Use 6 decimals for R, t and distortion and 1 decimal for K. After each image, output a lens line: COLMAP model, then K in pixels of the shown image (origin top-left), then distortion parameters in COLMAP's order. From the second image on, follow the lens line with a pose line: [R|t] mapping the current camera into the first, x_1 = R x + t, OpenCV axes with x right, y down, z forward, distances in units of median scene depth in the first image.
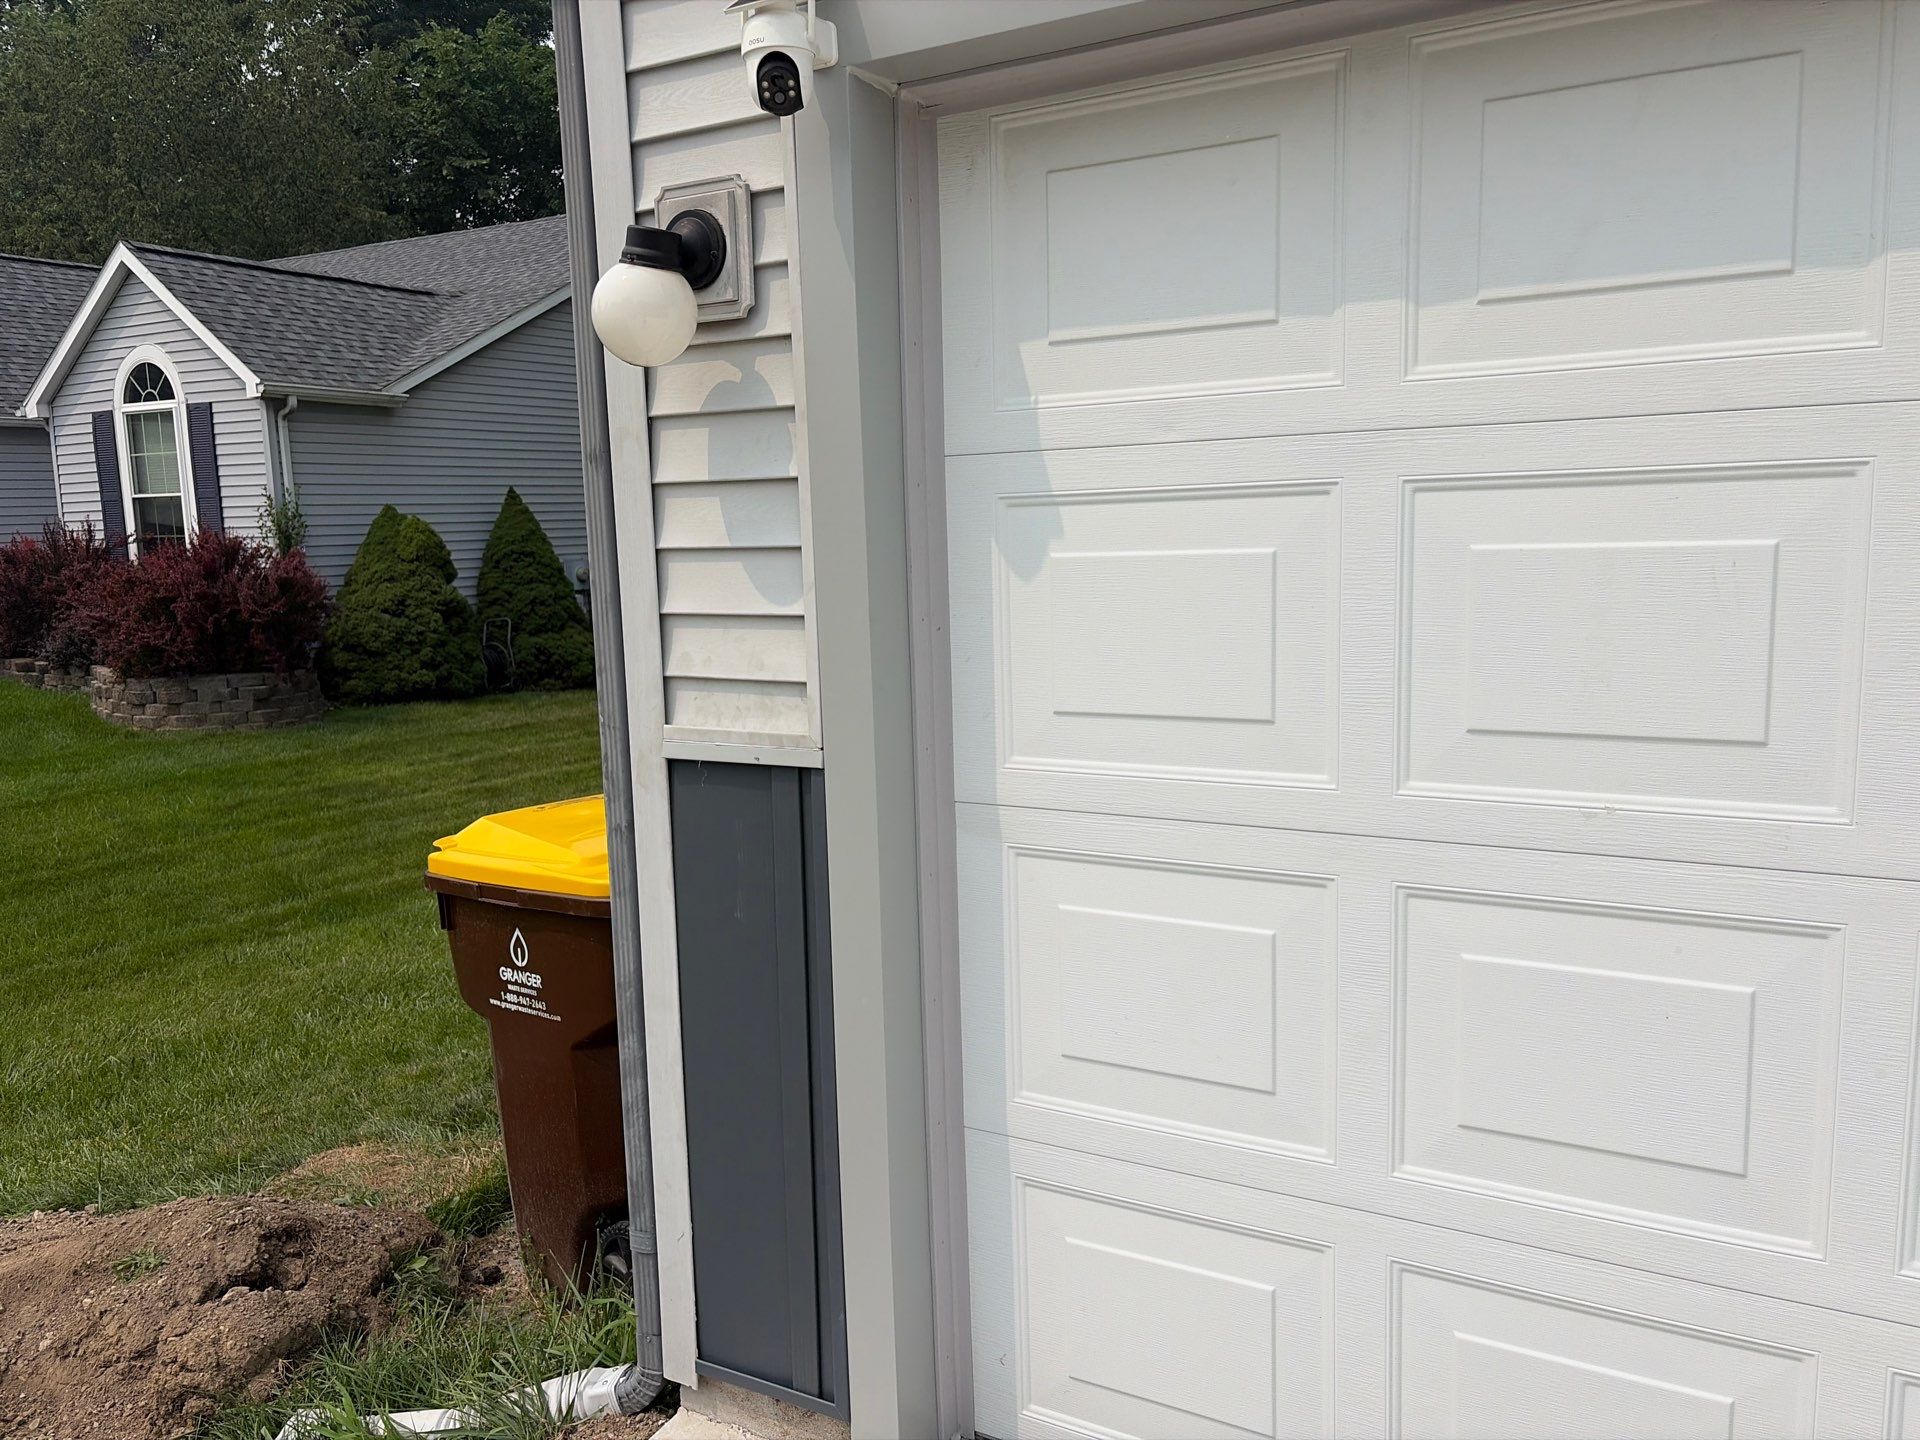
lens RADIAL K [[1456.5, 0, 956.4], [0, 1456.5, 708.7], [0, 0, 1]] dist [0.042996, -0.049271]
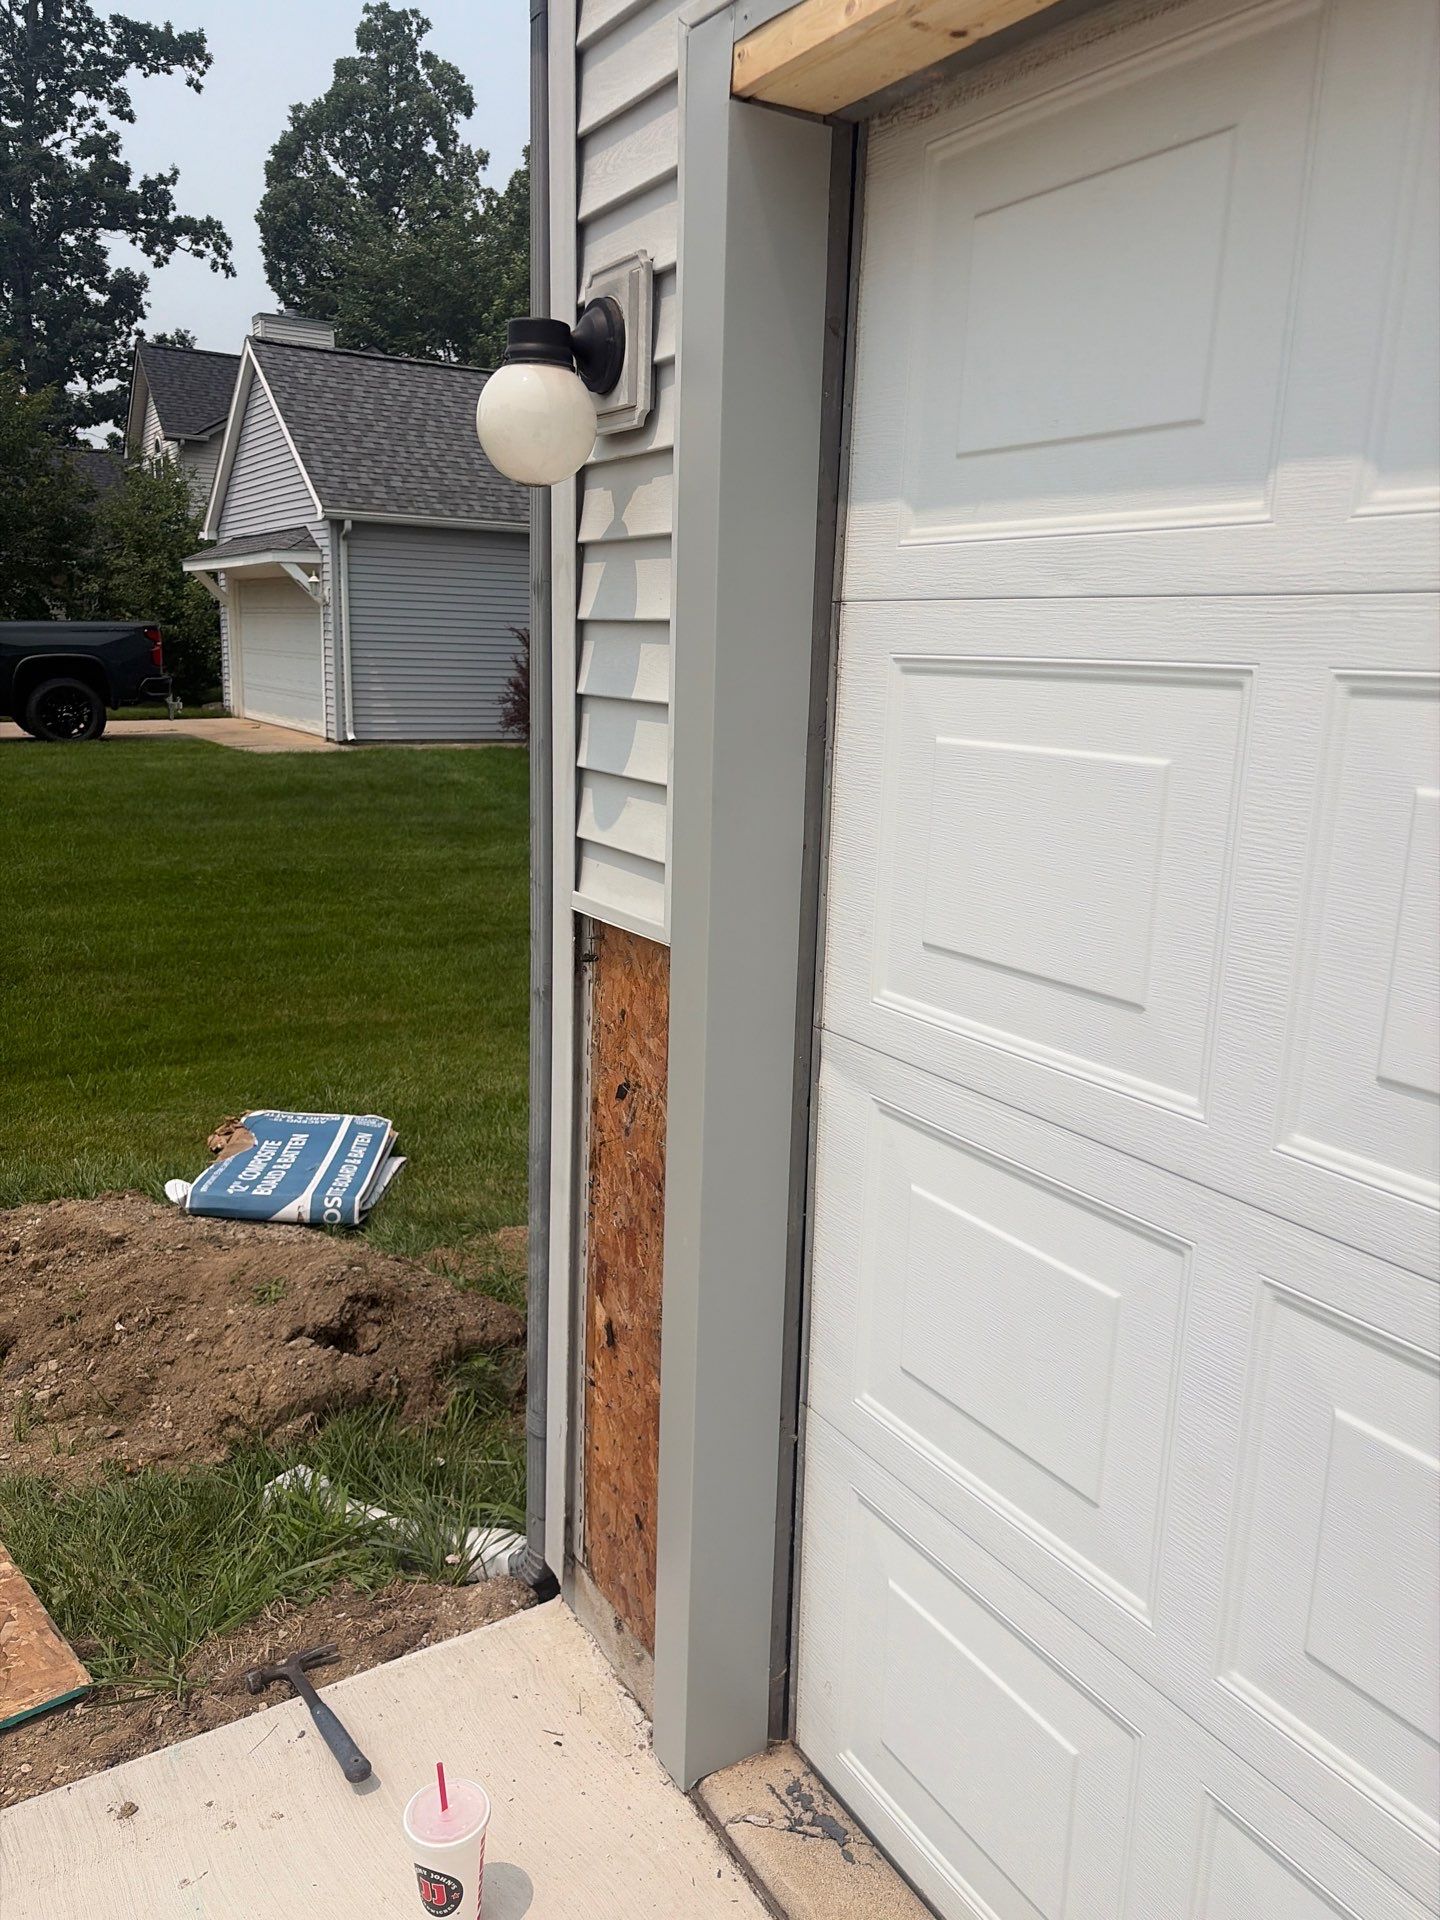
lens RADIAL K [[1456.5, 0, 720.0], [0, 1456.5, 960.0], [0, 0, 1]] dist [0.042996, -0.049271]
pose [[0.867464, 0.155799, -0.472476, 0.342464], [-0.113829, 0.986662, 0.116362, -0.067620], [0.484303, -0.047158, 0.873628, 0.268309]]
